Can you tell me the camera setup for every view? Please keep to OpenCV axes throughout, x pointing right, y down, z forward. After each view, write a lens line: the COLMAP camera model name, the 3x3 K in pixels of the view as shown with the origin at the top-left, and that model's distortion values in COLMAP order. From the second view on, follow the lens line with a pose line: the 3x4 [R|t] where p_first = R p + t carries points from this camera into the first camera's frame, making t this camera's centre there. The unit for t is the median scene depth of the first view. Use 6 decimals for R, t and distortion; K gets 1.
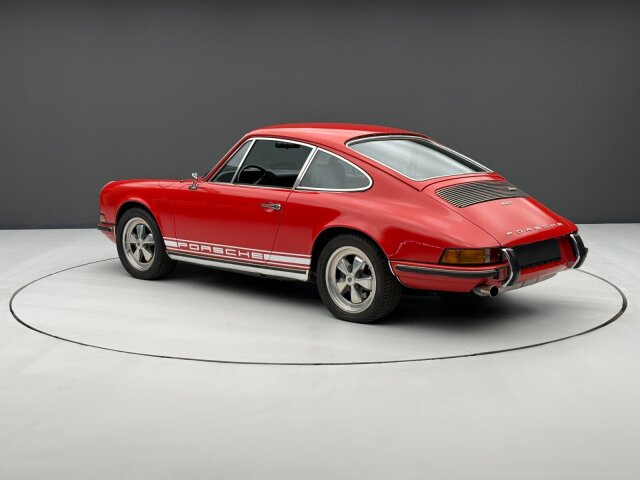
lens RADIAL K [[896.8, 0, 320.0], [0, 896.8, 240.0], [0, 0, 1]] dist [-0.001238, -0.009917]
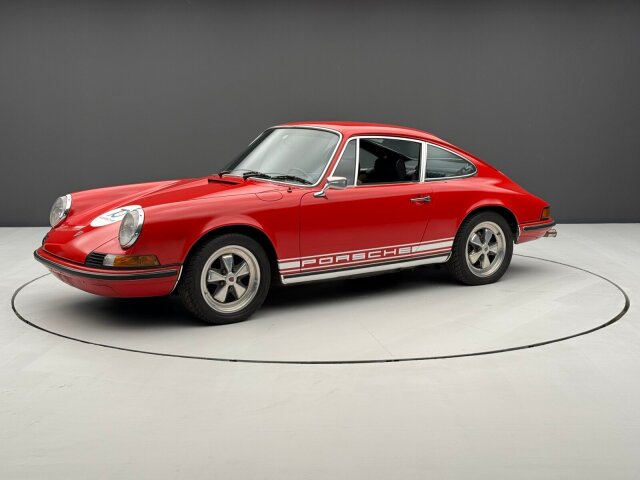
lens RADIAL K [[896.8, 0, 320.0], [0, 896.8, 240.0], [0, 0, 1]] dist [-0.001238, -0.009917]
pose [[0.212361, -0.136891, 0.967556, -1.142301], [0.138148, 0.984400, 0.108953, -0.126002], [-0.967377, 0.110528, 0.227959, 0.912121]]
